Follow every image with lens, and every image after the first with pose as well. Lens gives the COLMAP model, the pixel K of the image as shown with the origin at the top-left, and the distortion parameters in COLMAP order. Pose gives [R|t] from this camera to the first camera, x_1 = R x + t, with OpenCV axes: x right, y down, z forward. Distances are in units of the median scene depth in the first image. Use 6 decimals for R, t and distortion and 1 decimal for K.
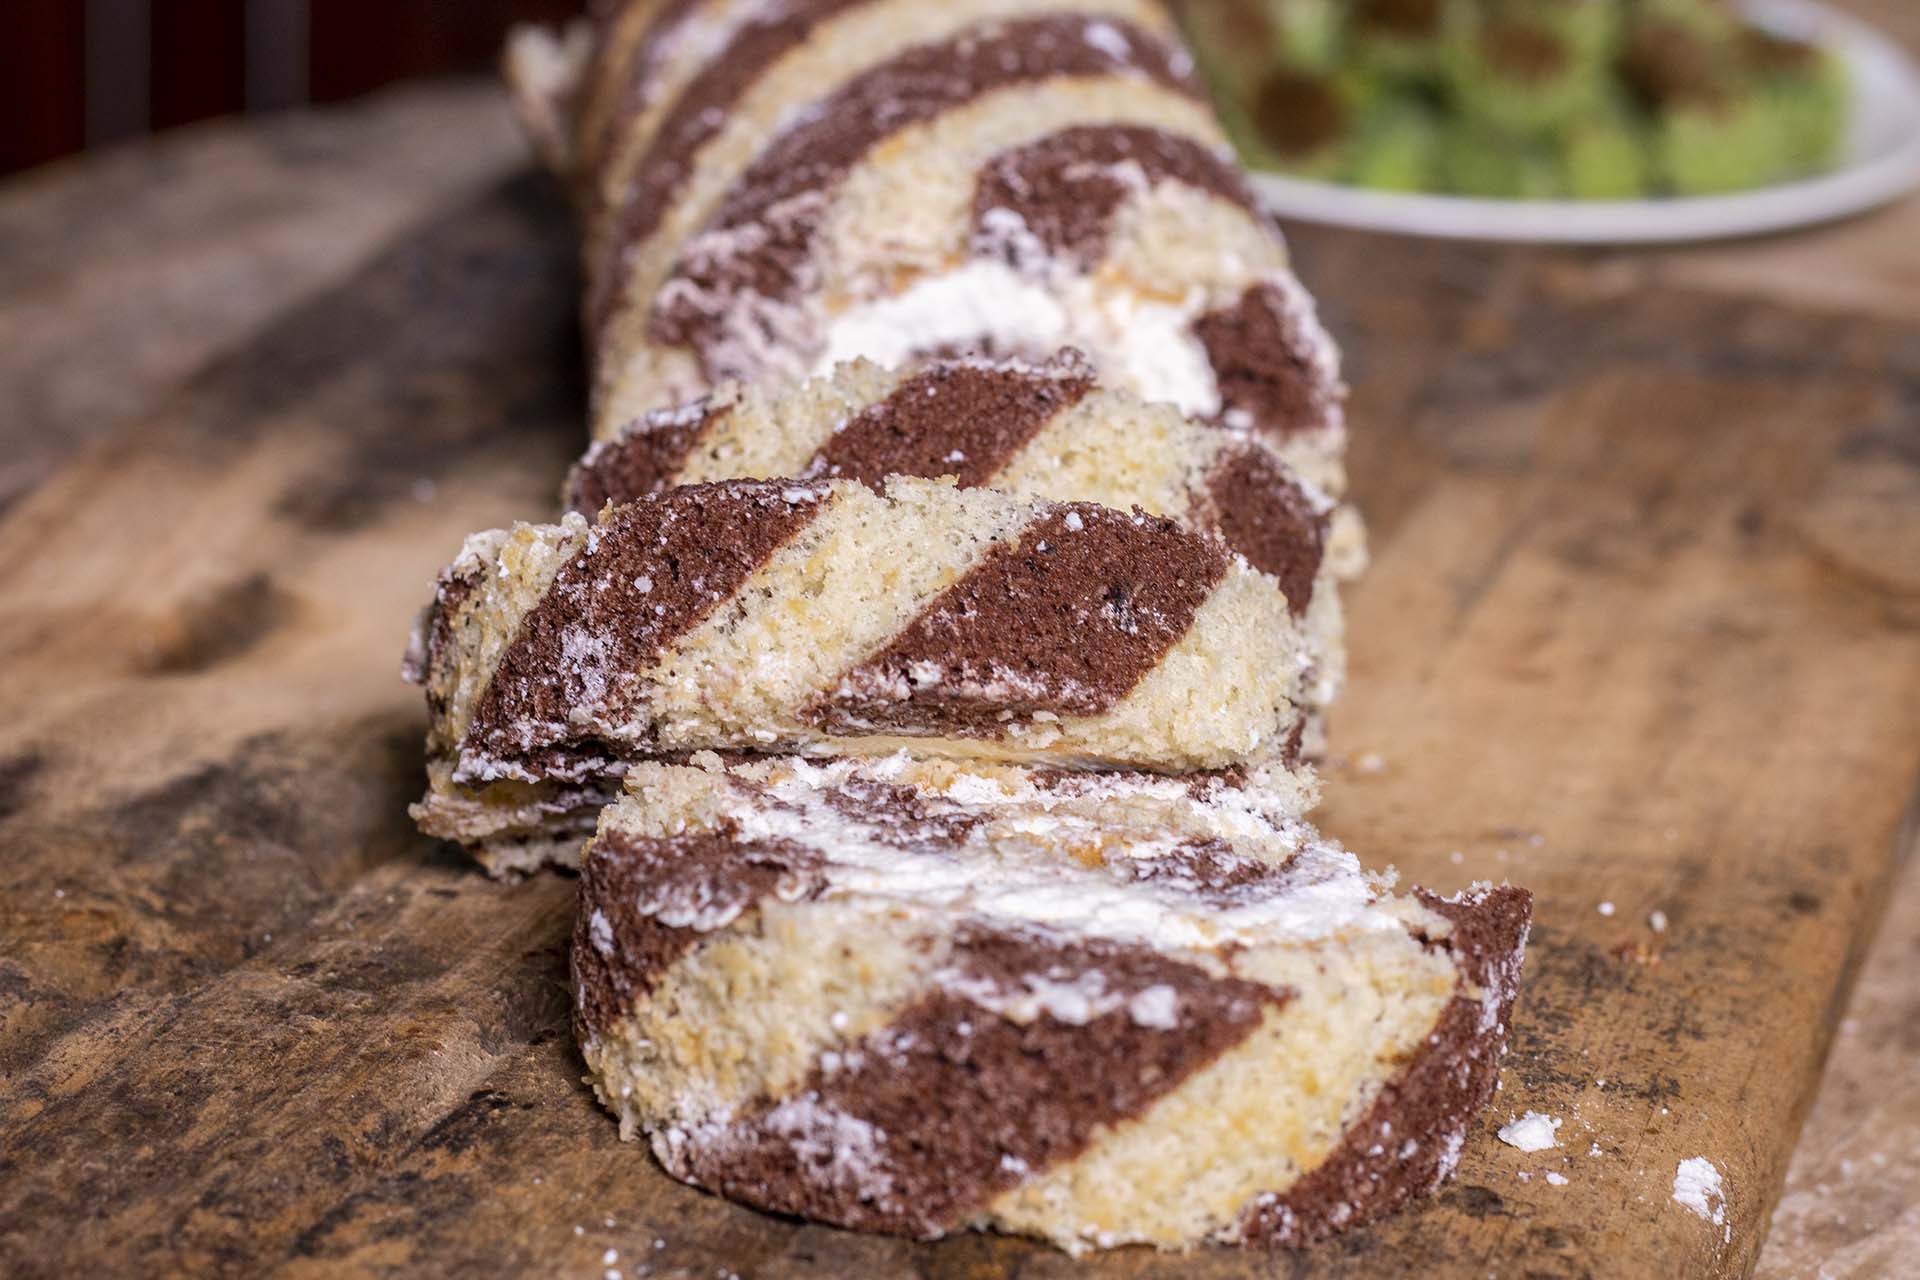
lens RADIAL K [[4375.6, 0, 959.1], [0, 4375.6, 642.9], [0, 0, 1]] dist [-0.100559, 0.000000]
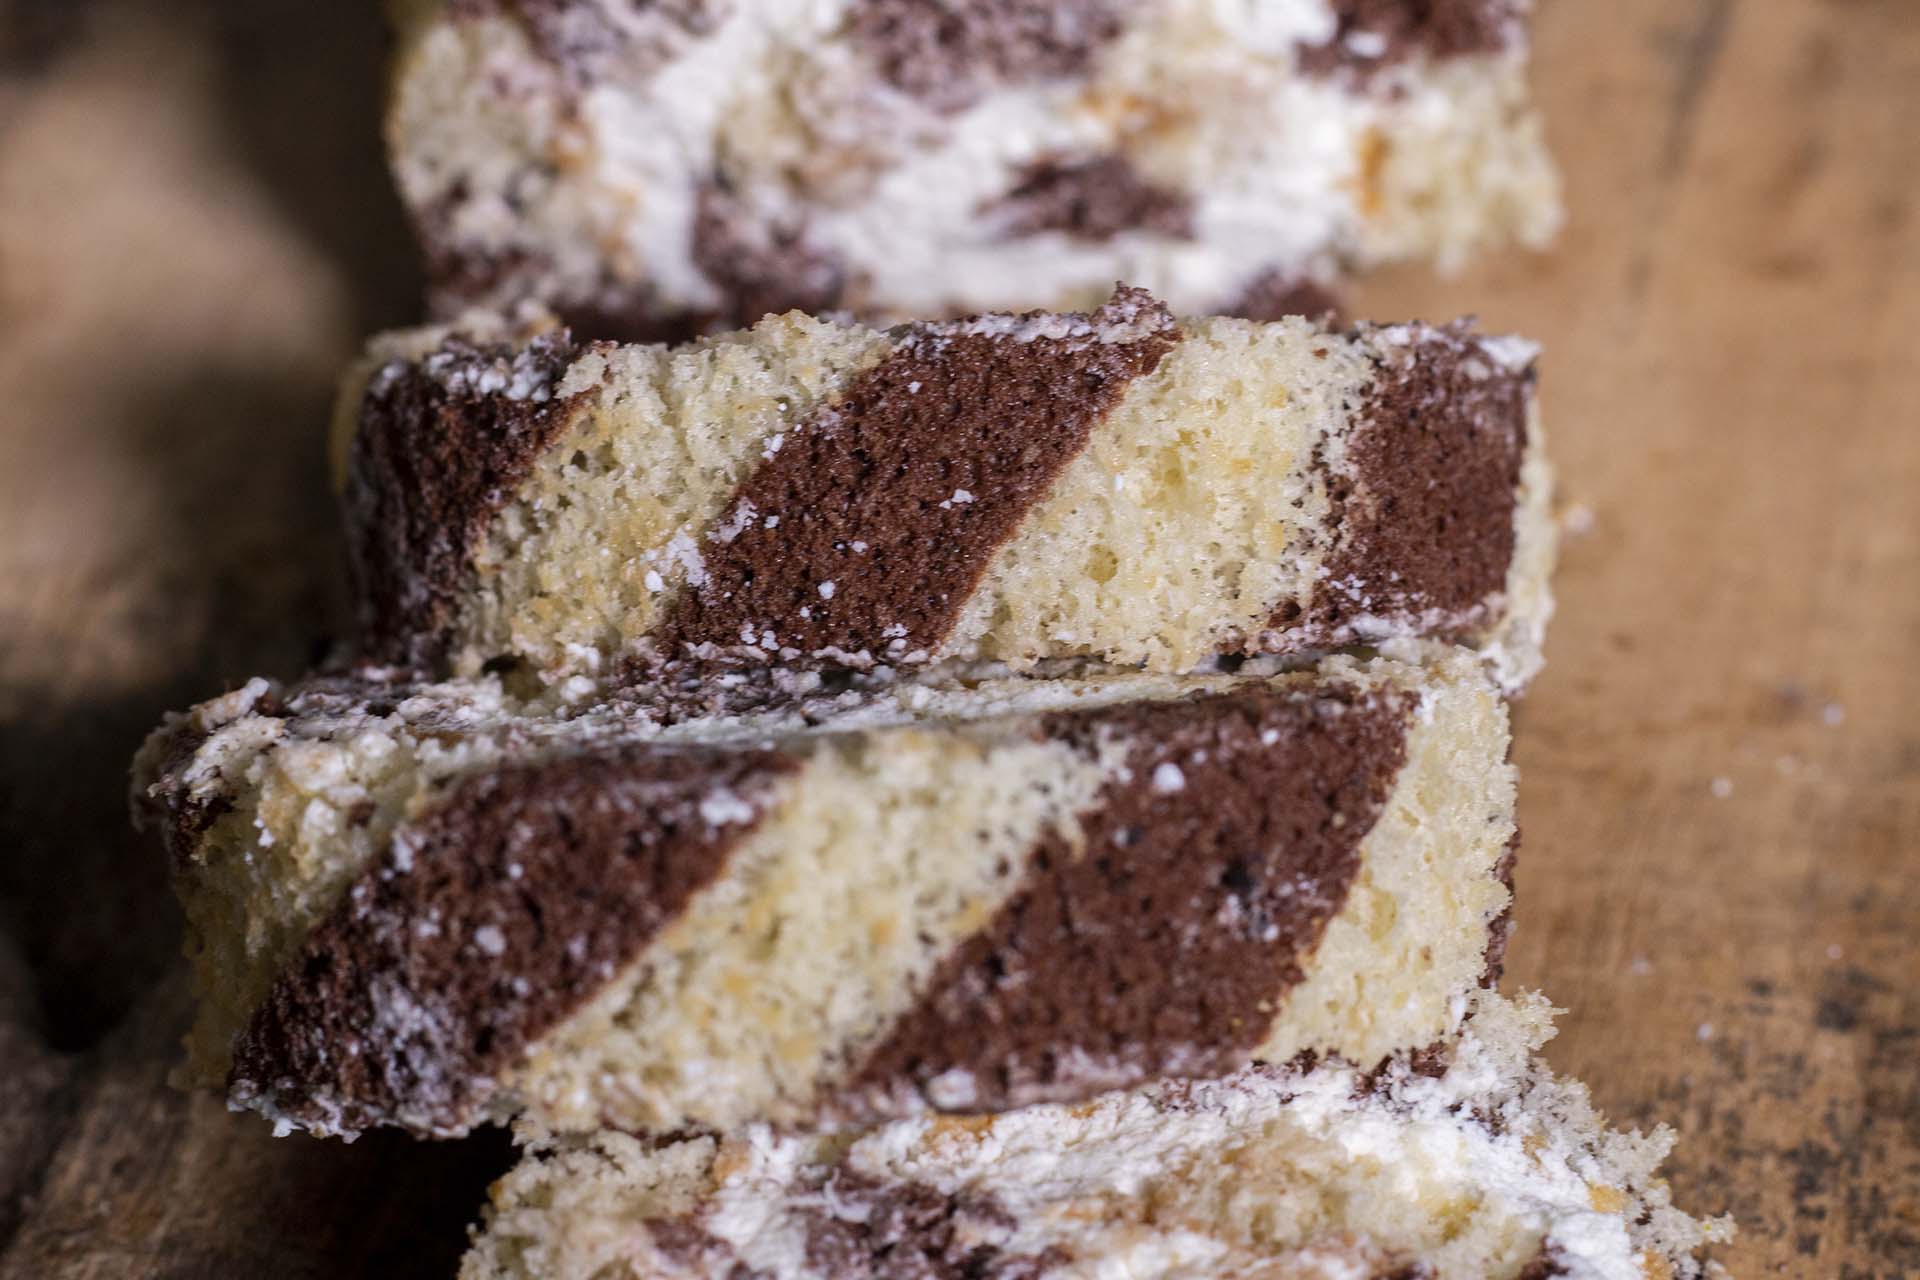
lens RADIAL K [[4734.8, 0, 964.7], [0, 4734.8, 637.0], [0, 0, 1]] dist [-0.054153, 0.000000]
pose [[0.997807, -0.066100, -0.003533, 0.000898], [0.061396, 0.904209, 0.422655, -0.310636], [-0.024743, -0.421945, 0.906284, 0.371676]]
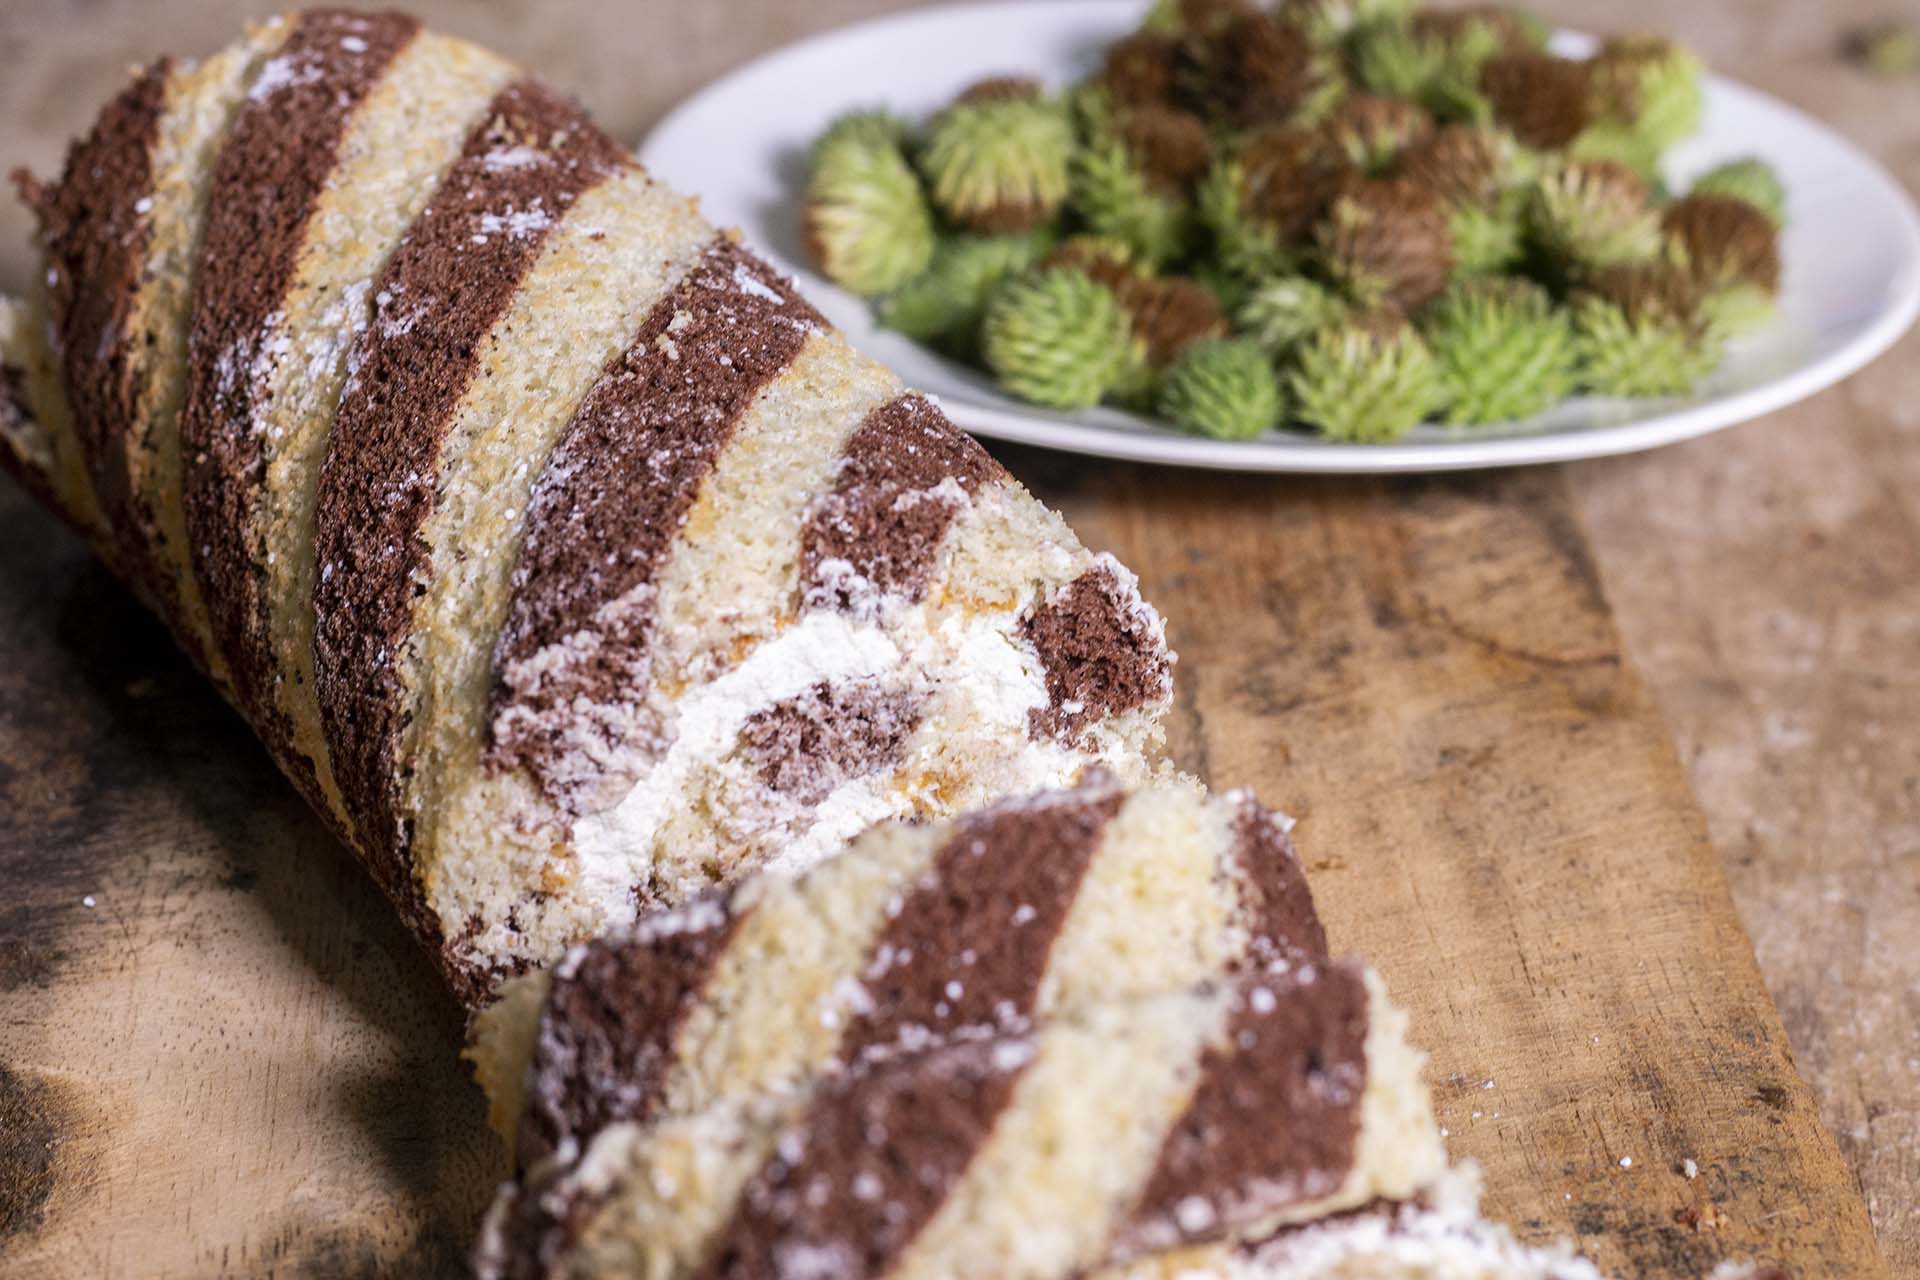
lens RADIAL K [[4375.6, 0, 956.6], [0, 4375.6, 632.7], [0, 0, 1]] dist [-0.100559, 0.000000]
pose [[0.921027, -0.214299, 0.325248, -0.304294], [0.178309, 0.974381, 0.137068, -0.230876], [-0.346288, -0.068249, 0.935642, 0.132261]]
